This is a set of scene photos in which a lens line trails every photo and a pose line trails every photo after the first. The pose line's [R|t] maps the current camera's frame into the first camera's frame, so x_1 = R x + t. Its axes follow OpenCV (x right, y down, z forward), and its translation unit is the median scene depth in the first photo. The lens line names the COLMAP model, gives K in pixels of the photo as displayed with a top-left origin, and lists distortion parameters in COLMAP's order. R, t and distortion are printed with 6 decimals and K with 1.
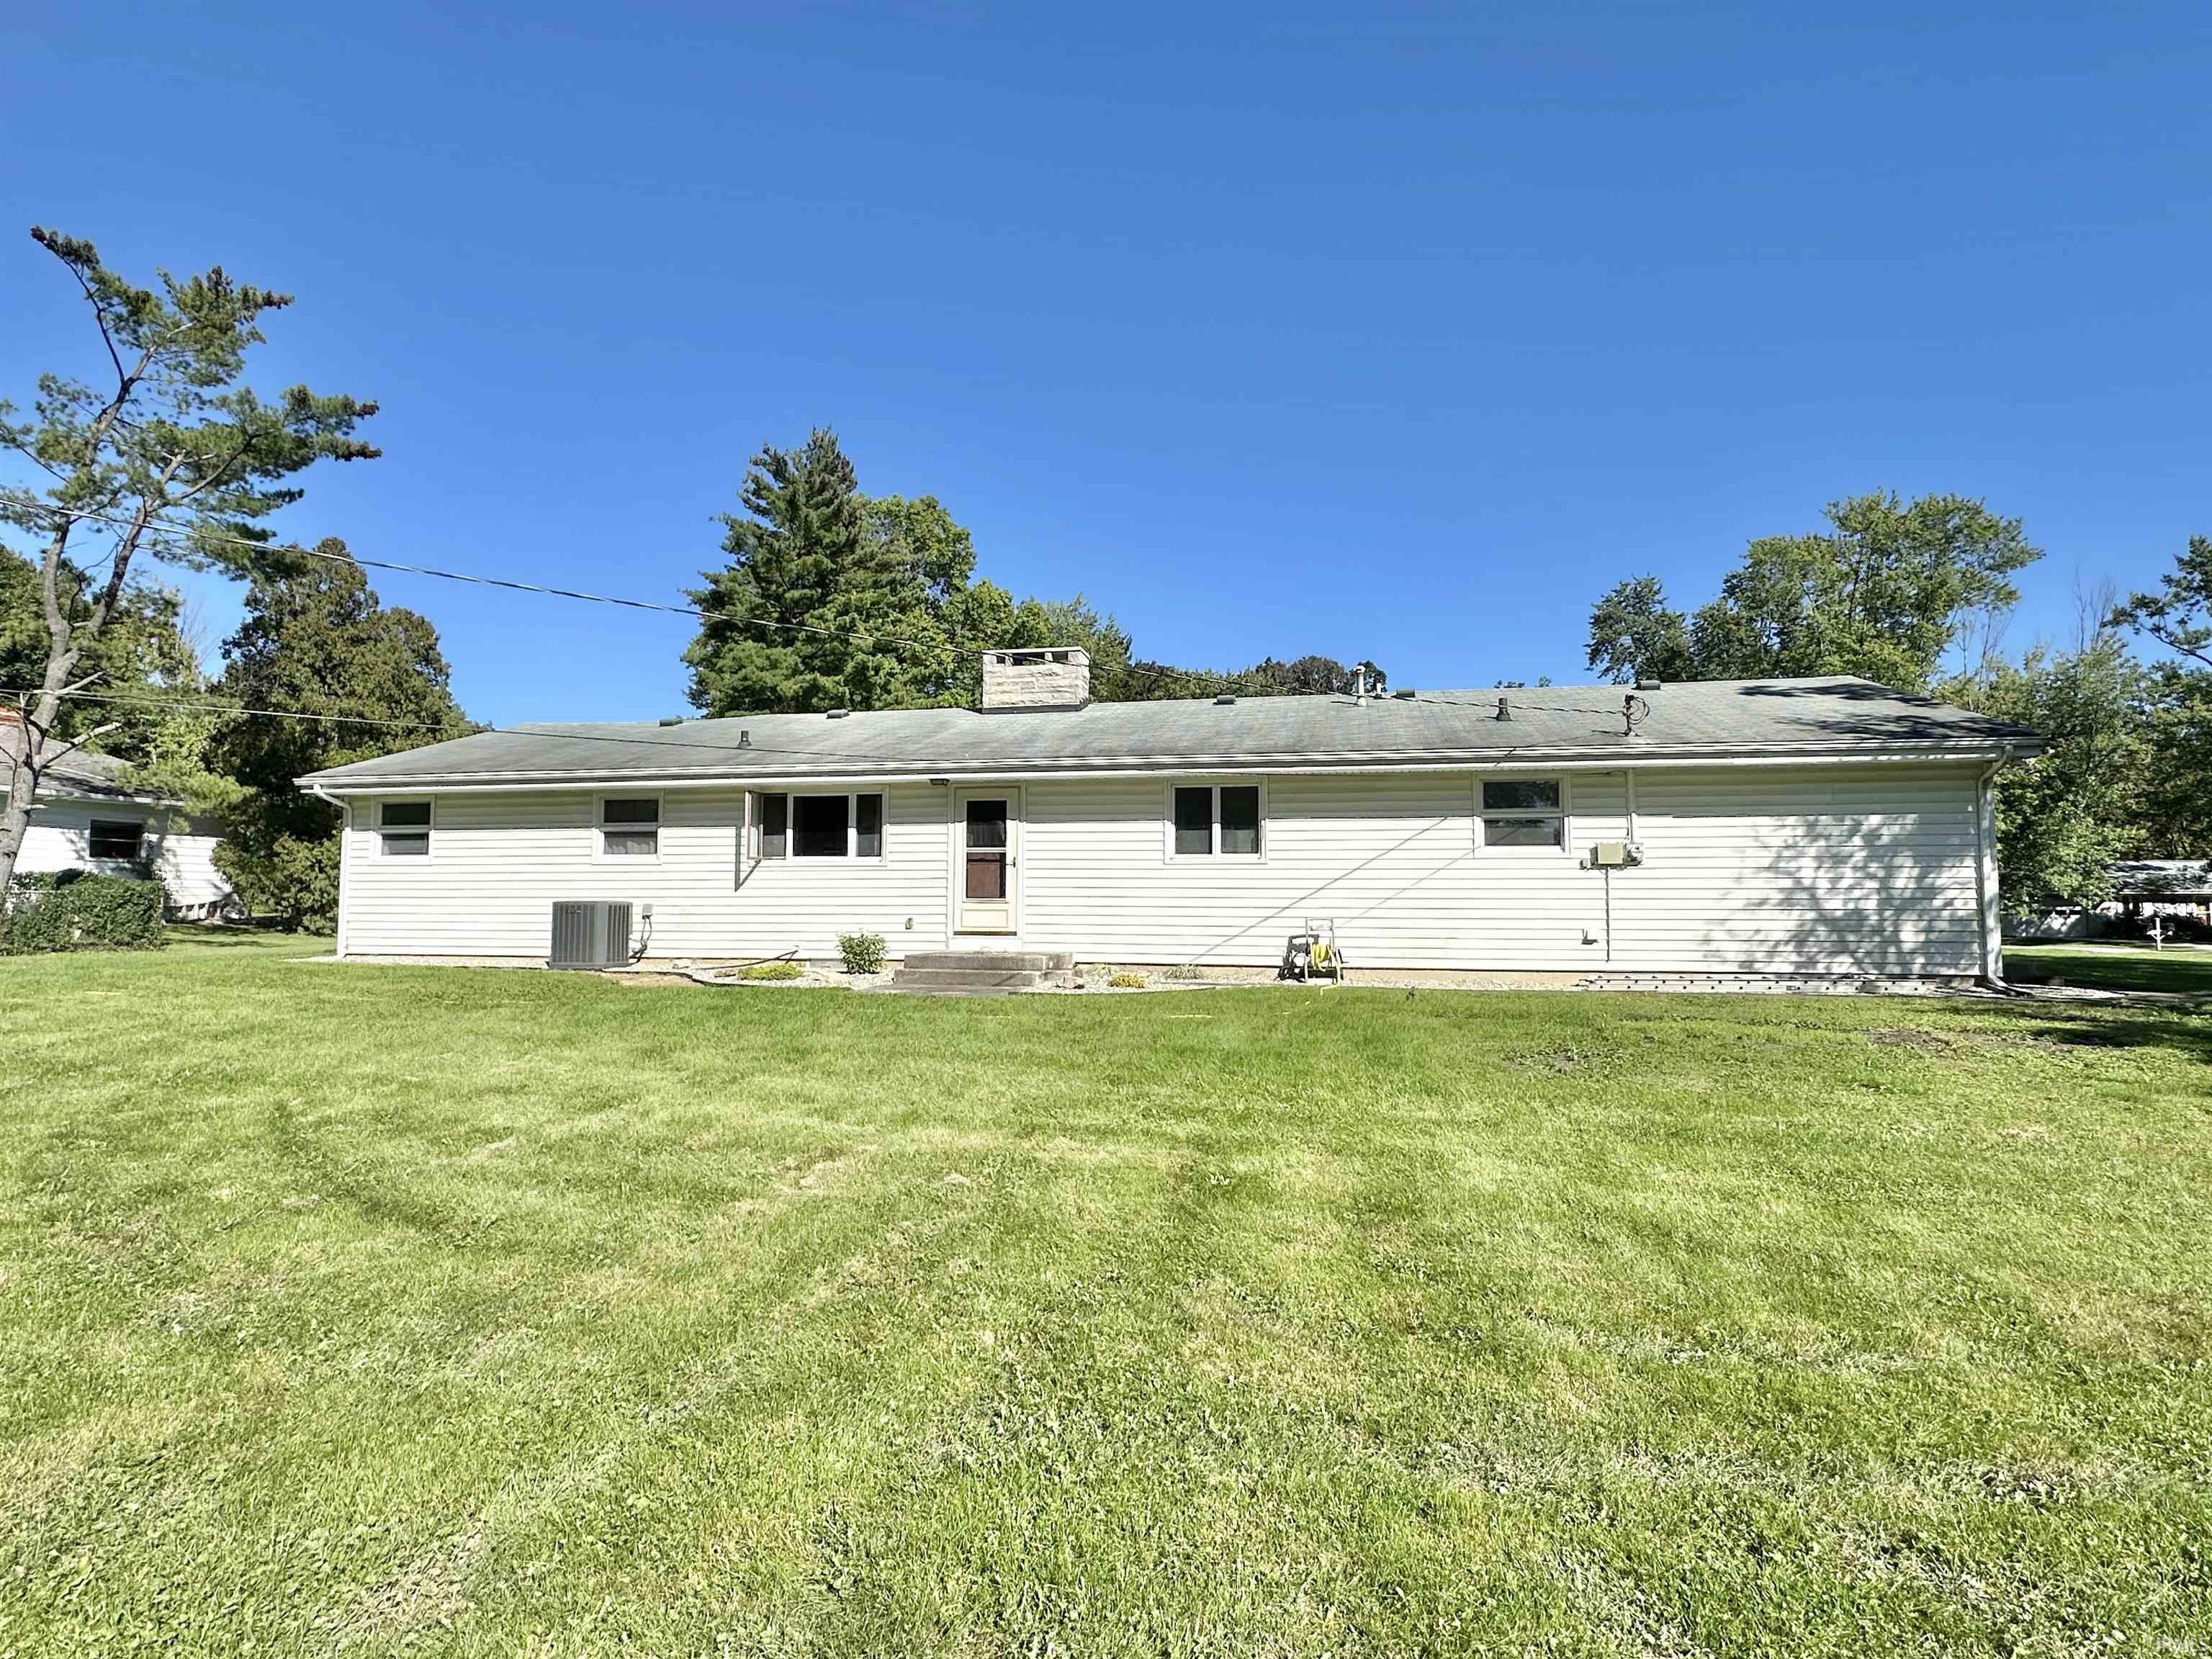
lens RADIAL K [[1169.9, 0, 1099.0], [0, 1169.9, 820.7], [0, 0, 1]] dist [-0.010696, 0.013934]
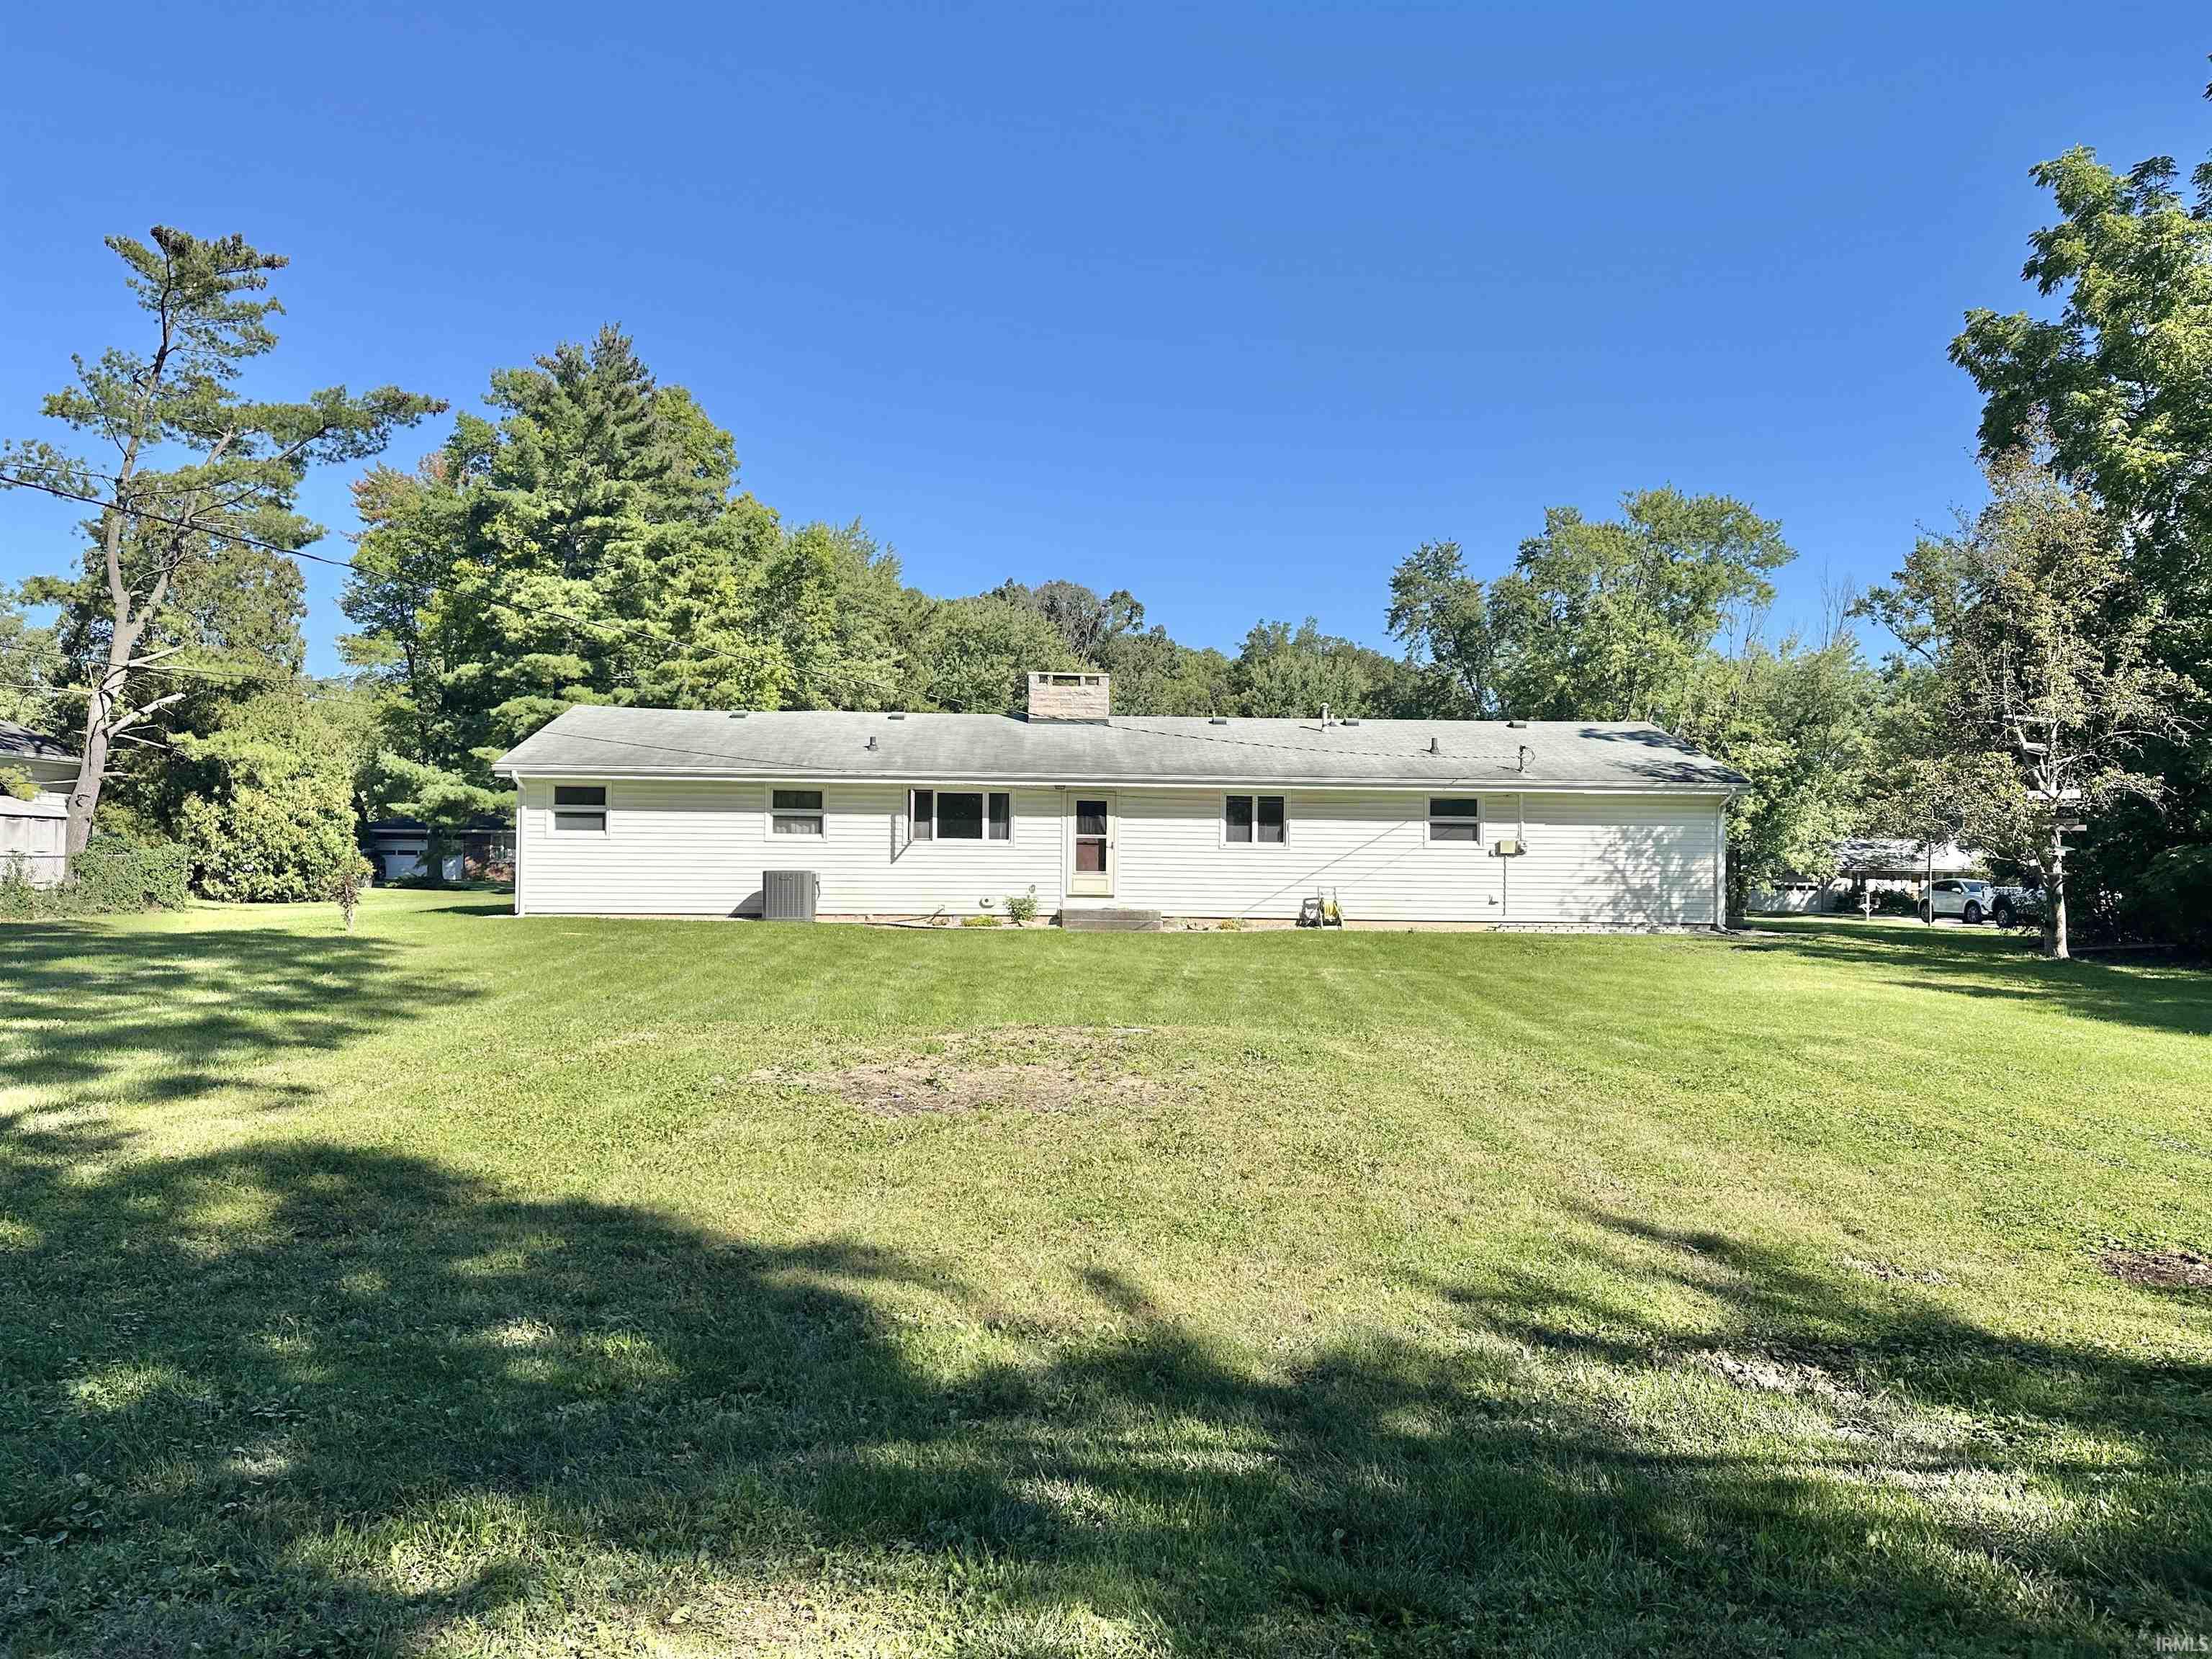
lens RADIAL K [[1542.3, 0, 1100.0], [0, 1542.3, 837.1], [0, 0, 1]] dist [0.082829, -0.012193]
pose [[0.967270, 0.014553, 0.253331, -0.535812], [-0.027243, 0.998540, 0.046655, -0.058285], [-0.252282, -0.052029, 0.966254, -0.754206]]
